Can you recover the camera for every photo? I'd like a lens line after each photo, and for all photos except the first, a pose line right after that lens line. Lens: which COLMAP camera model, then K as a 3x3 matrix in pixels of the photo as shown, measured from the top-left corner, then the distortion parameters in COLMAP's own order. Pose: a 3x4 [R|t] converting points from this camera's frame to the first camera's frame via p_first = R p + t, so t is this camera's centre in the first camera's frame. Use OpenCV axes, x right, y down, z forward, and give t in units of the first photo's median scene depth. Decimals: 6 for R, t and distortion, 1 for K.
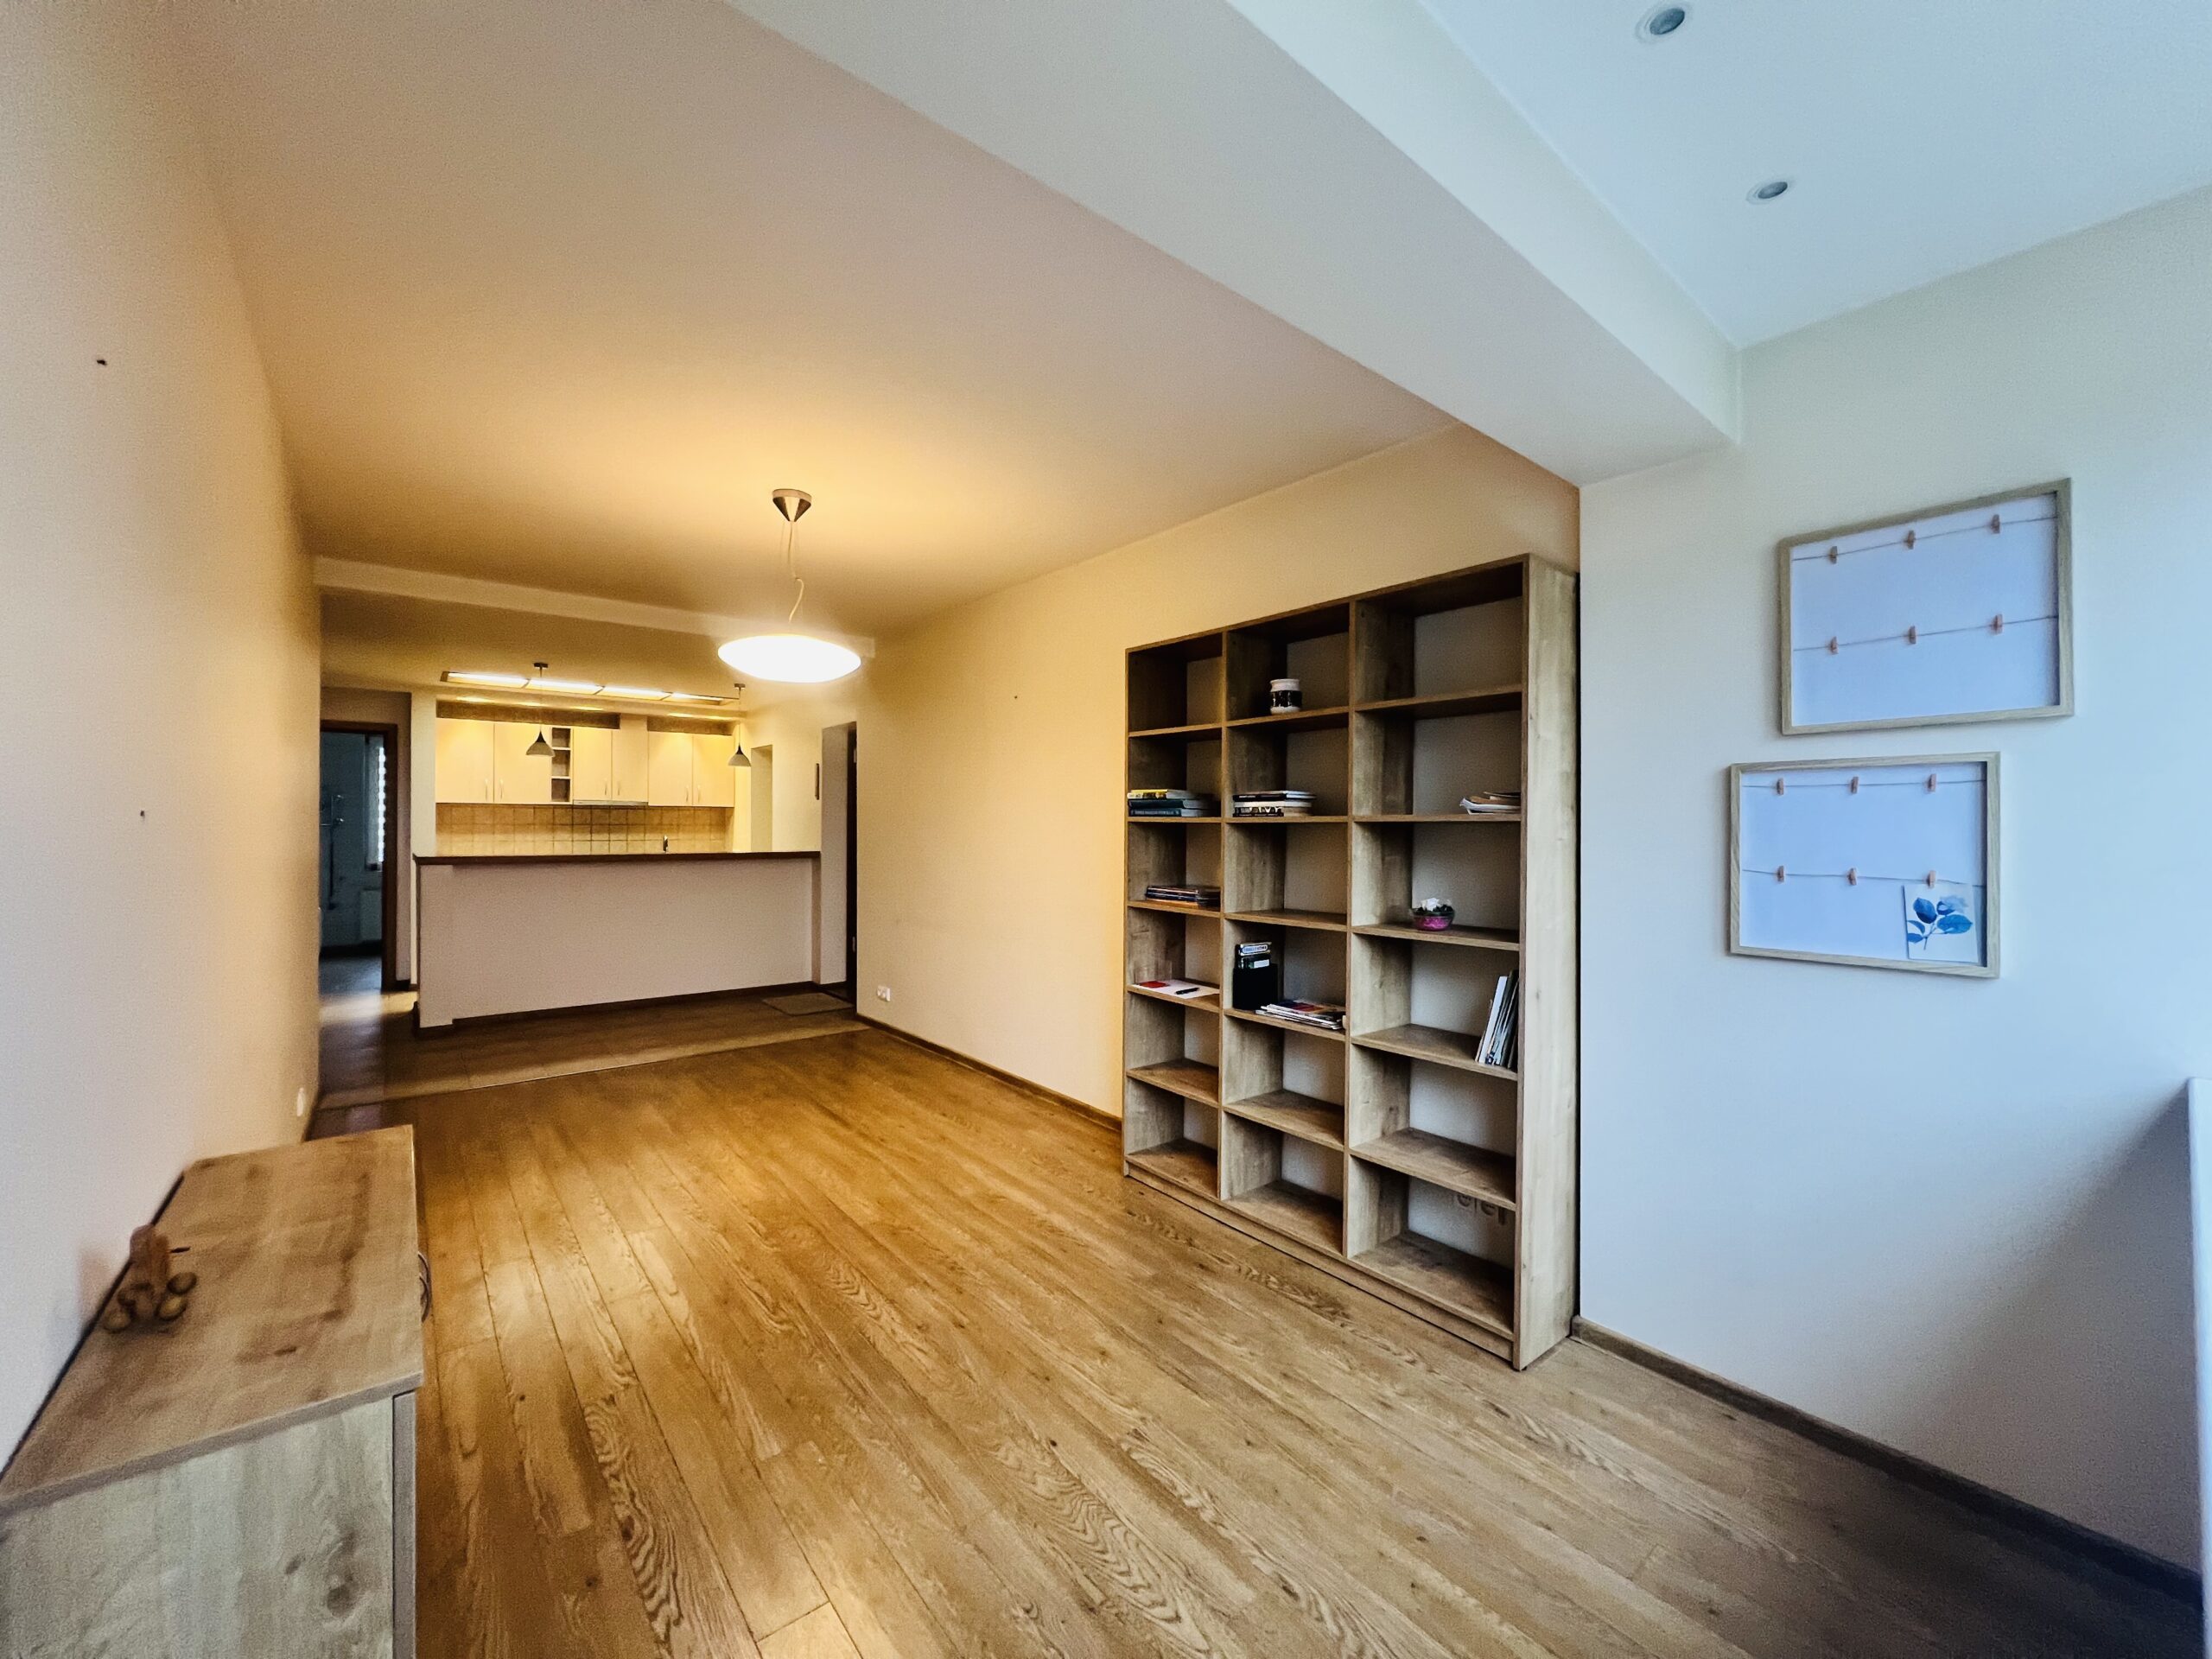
lens RADIAL K [[889.8, 0, 1104.9], [0, 889.8, 827.6], [0, 0, 1]] dist [-0.003289, 0.000420]
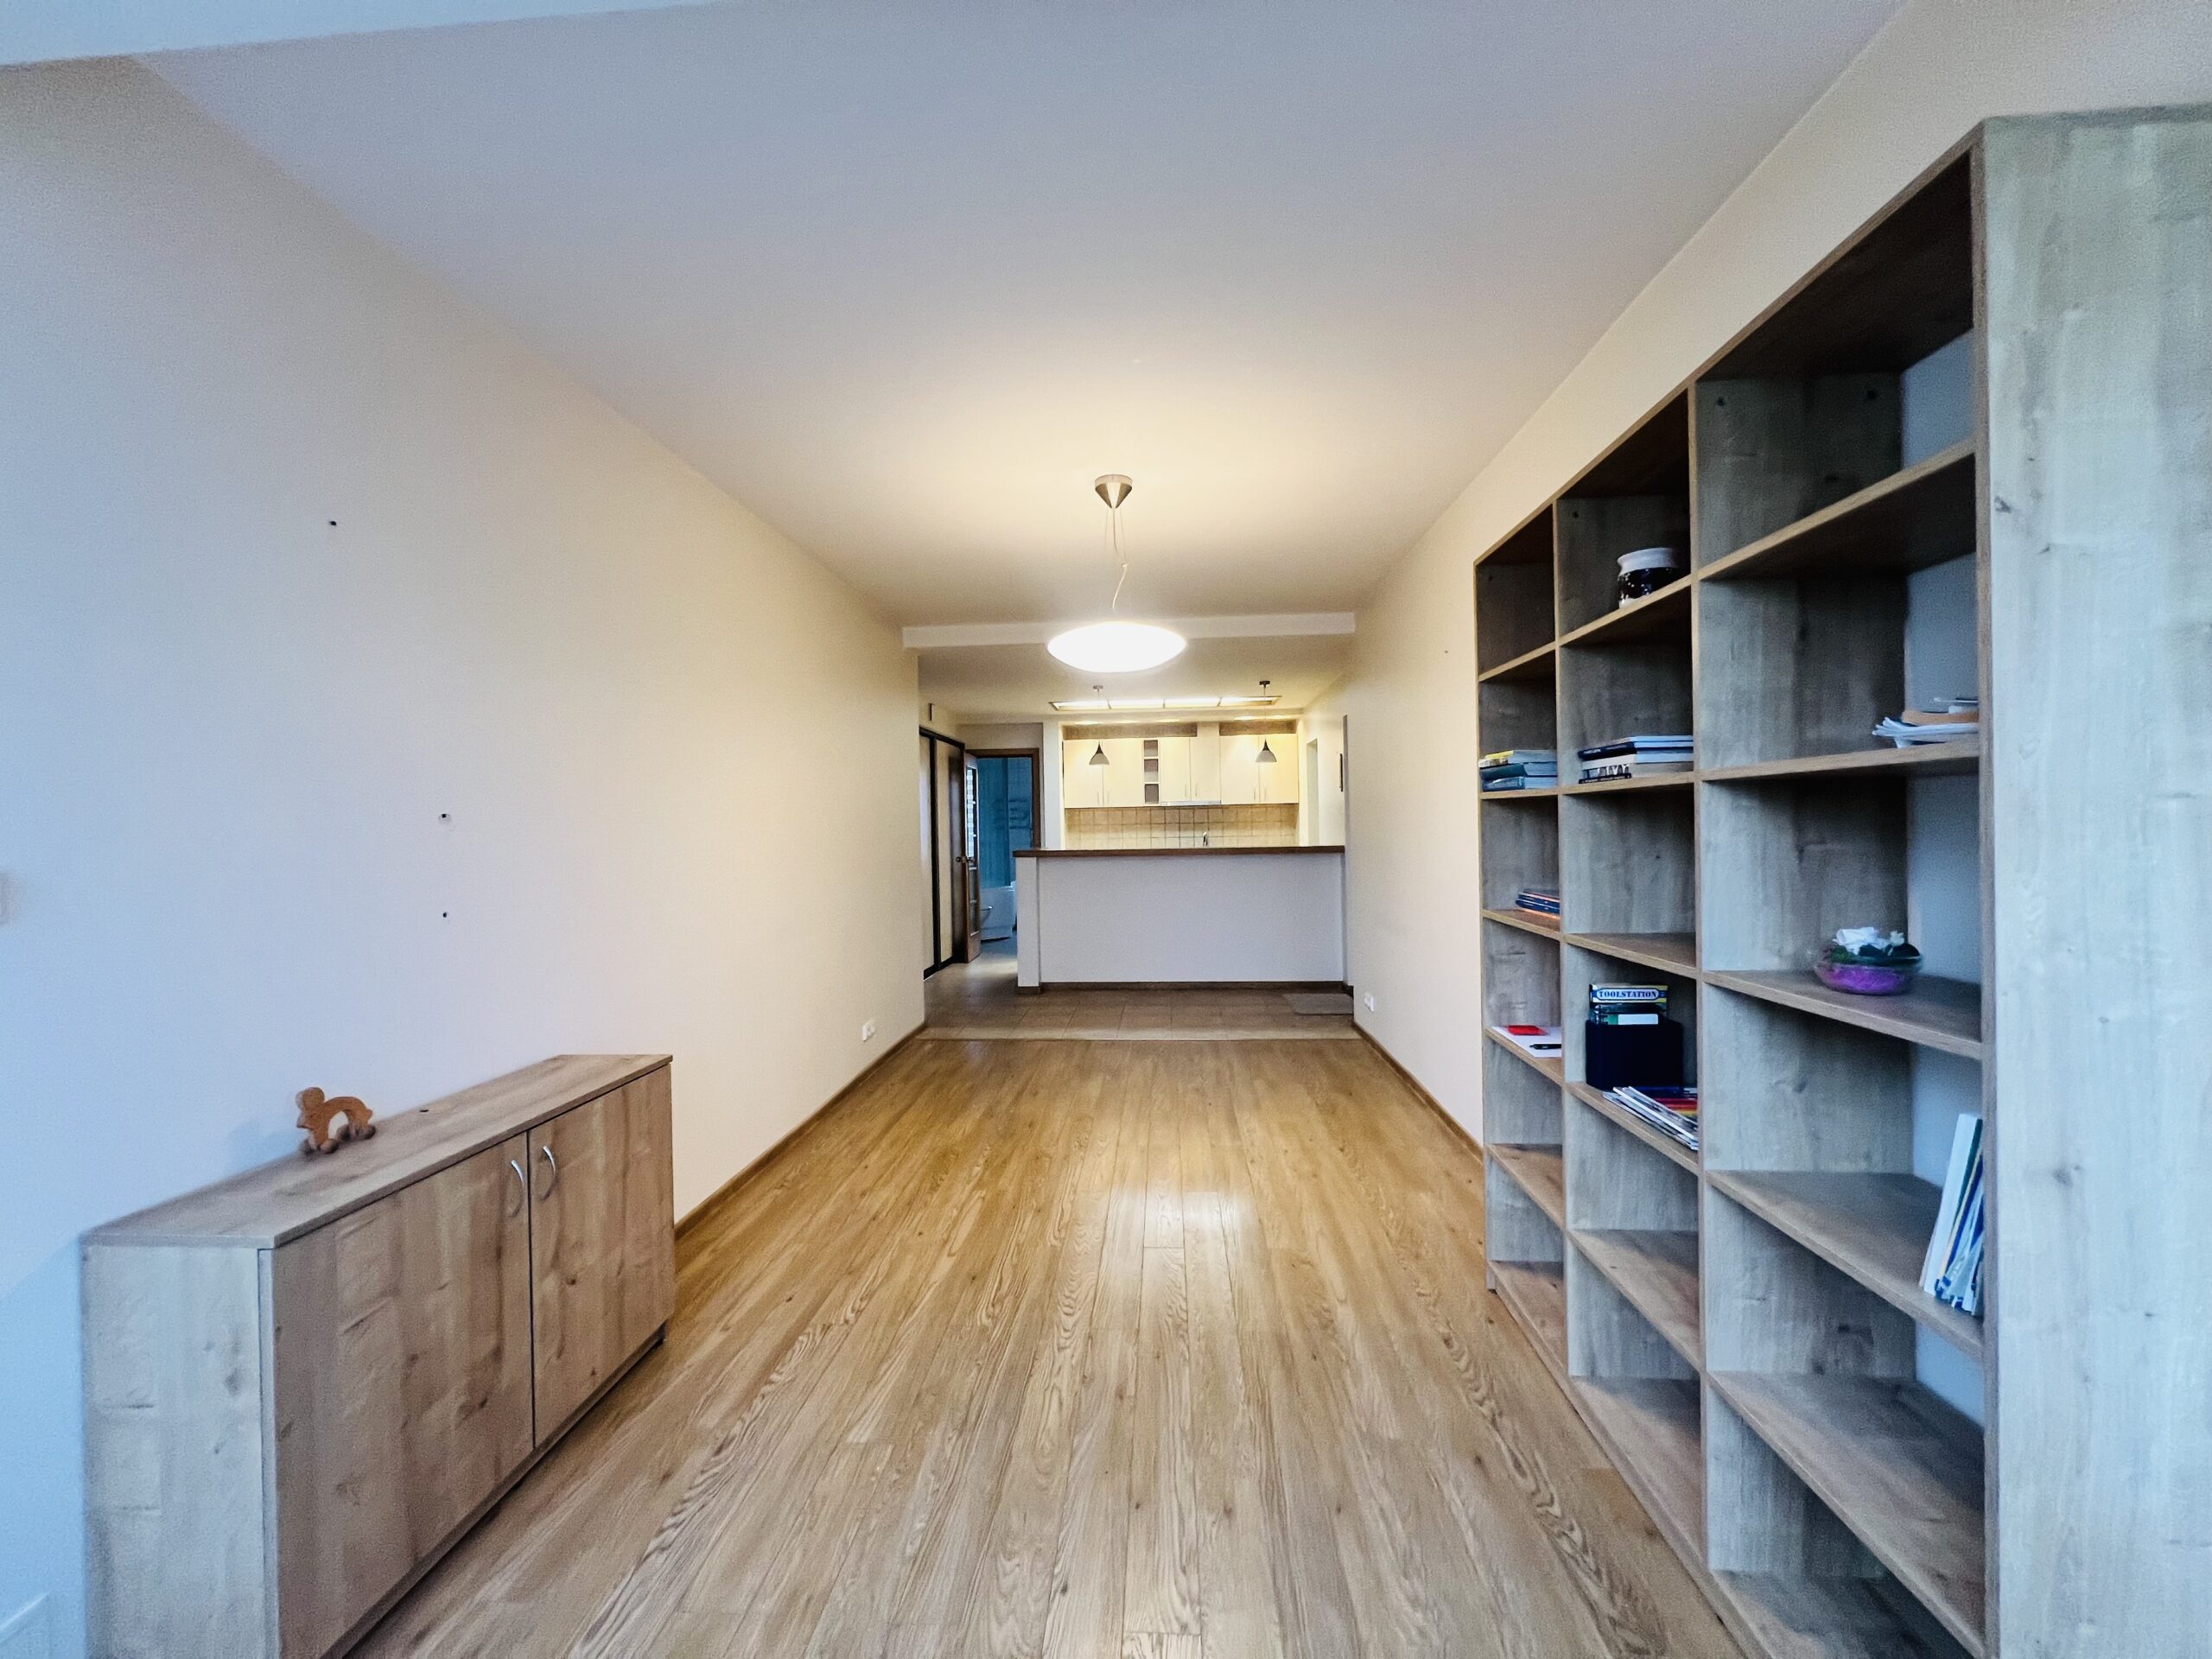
lens RADIAL K [[889.8, 0, 1104.5], [0, 889.8, 827.3], [0, 0, 1]] dist [-0.003289, 0.000420]
pose [[0.725944, -0.018330, -0.687510, 0.319242], [0.020626, 0.999775, -0.004877, 0.014084], [0.687445, -0.010641, 0.726159, 0.282514]]
